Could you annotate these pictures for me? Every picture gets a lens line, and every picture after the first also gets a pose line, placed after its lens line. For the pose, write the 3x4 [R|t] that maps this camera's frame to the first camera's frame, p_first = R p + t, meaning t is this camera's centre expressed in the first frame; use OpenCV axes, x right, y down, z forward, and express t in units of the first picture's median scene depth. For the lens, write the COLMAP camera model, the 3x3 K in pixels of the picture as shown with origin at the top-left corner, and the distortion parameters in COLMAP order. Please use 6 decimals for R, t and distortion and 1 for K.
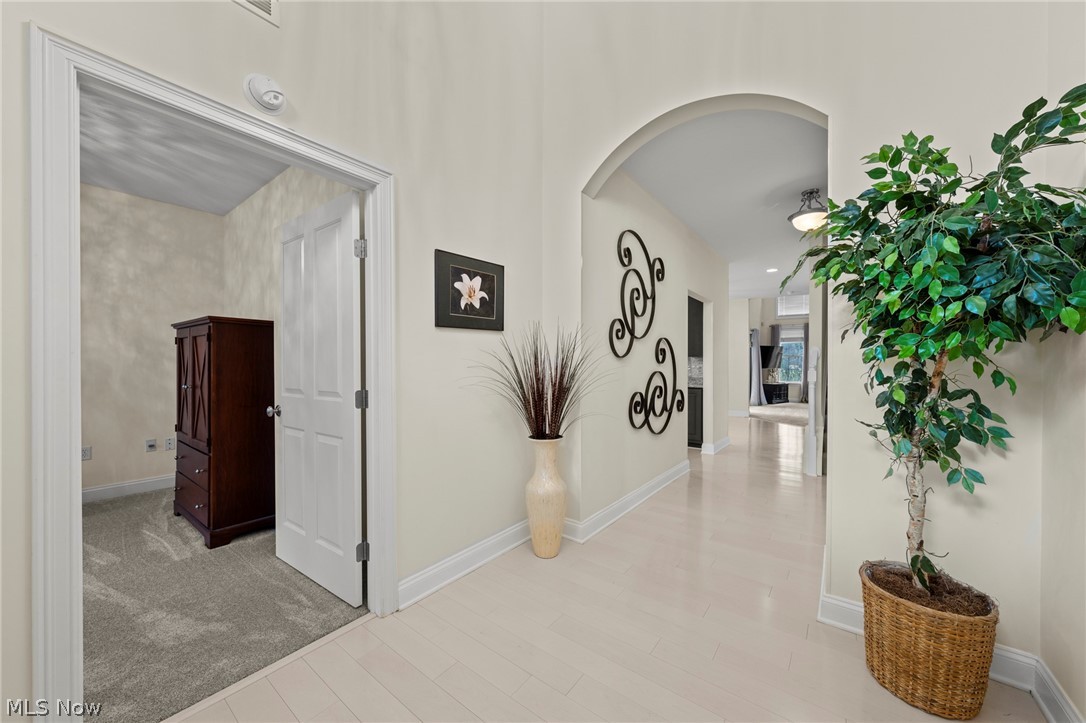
lens RADIAL K [[380.8, 0, 543.3], [0, 380.8, 366.9], [0, 0, 1]] dist [-0.001866, -0.000178]
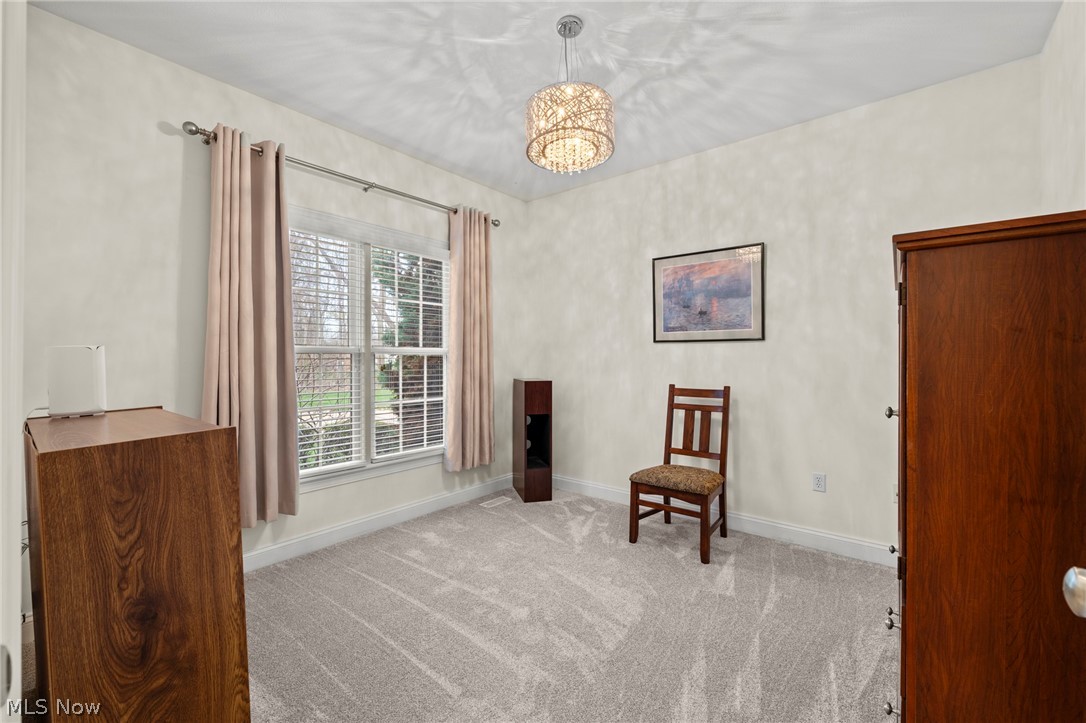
lens RADIAL K [[458.3, 0, 543.1], [0, 458.3, 363.8], [0, 0, 1]] dist [0.000171, -0.000159]
pose [[-0.019882, 0.005385, -0.999788, -0.370495], [-0.003027, 0.999981, 0.005446, -0.008380], [0.999798, 0.003134, -0.019866, 0.579127]]
